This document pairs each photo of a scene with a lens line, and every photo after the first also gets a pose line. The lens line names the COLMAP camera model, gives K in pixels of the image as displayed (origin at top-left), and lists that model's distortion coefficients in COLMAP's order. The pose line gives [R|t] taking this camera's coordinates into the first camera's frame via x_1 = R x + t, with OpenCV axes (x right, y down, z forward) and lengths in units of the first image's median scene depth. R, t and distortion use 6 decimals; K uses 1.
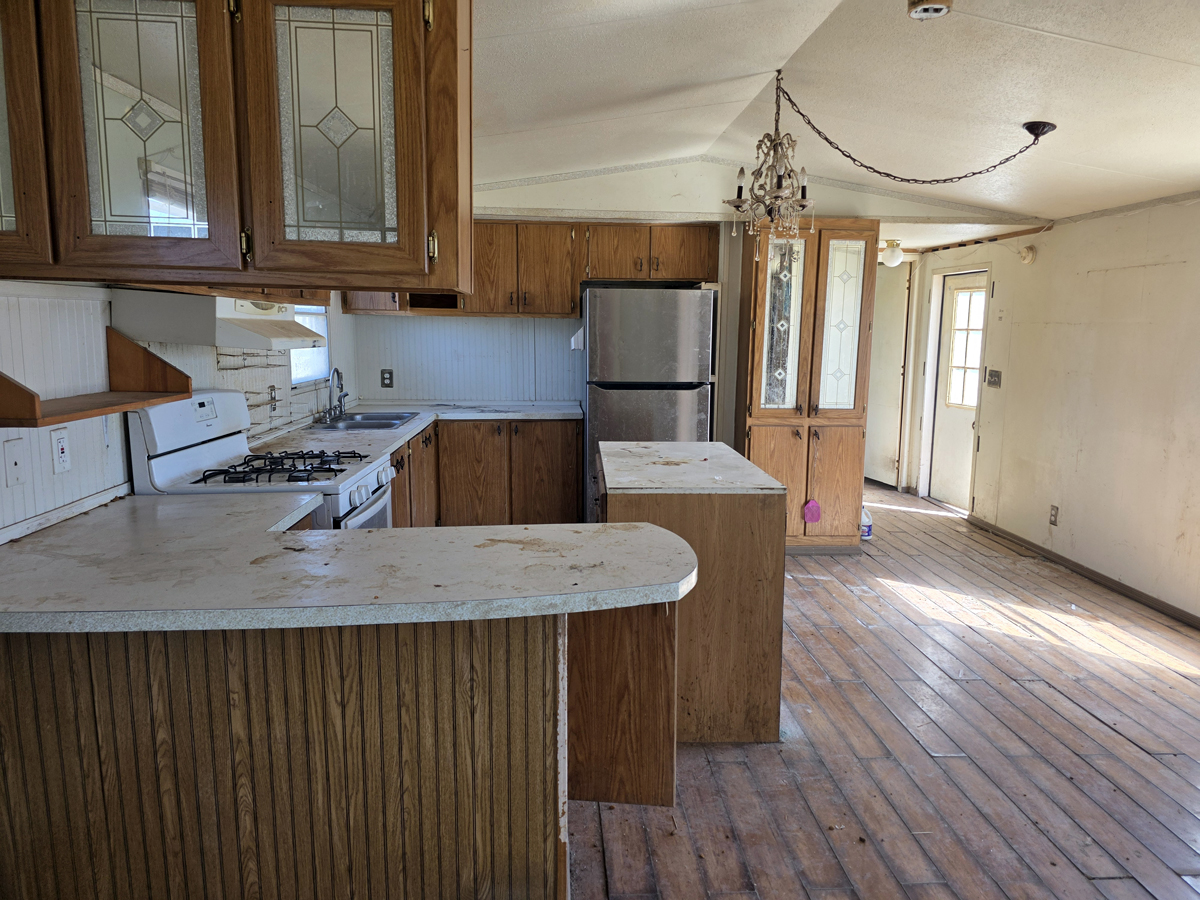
lens RADIAL K [[806.3, 0, 611.0], [0, 806.3, 443.2], [0, 0, 1]] dist [0.073208, -0.066700]
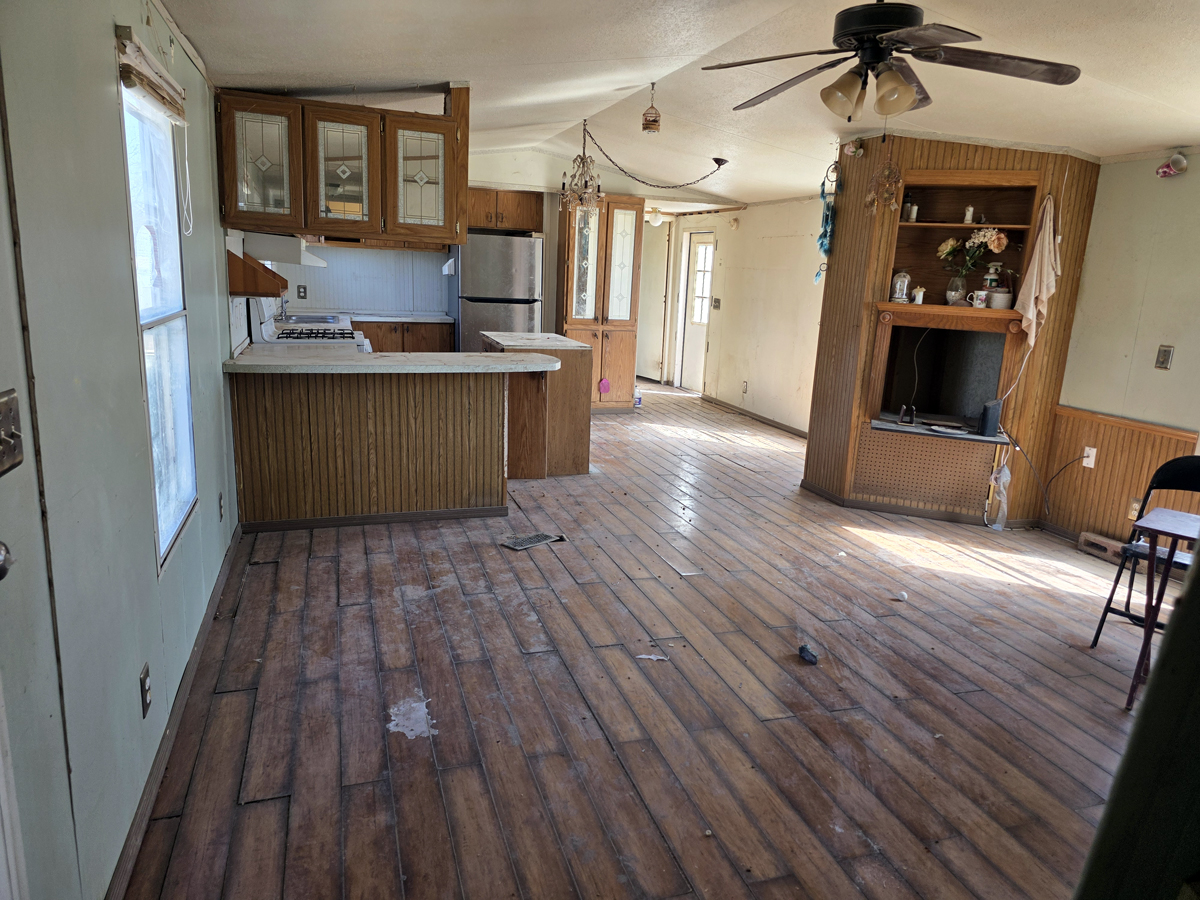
lens RADIAL K [[806.3, 0, 618.2], [0, 806.3, 443.0], [0, 0, 1]] dist [0.073208, -0.066700]
pose [[0.966266, -0.023067, 0.256512, -0.239428], [0.003172, 0.996971, 0.077707, 0.137178], [-0.257528, -0.074272, 0.963412, -0.957983]]
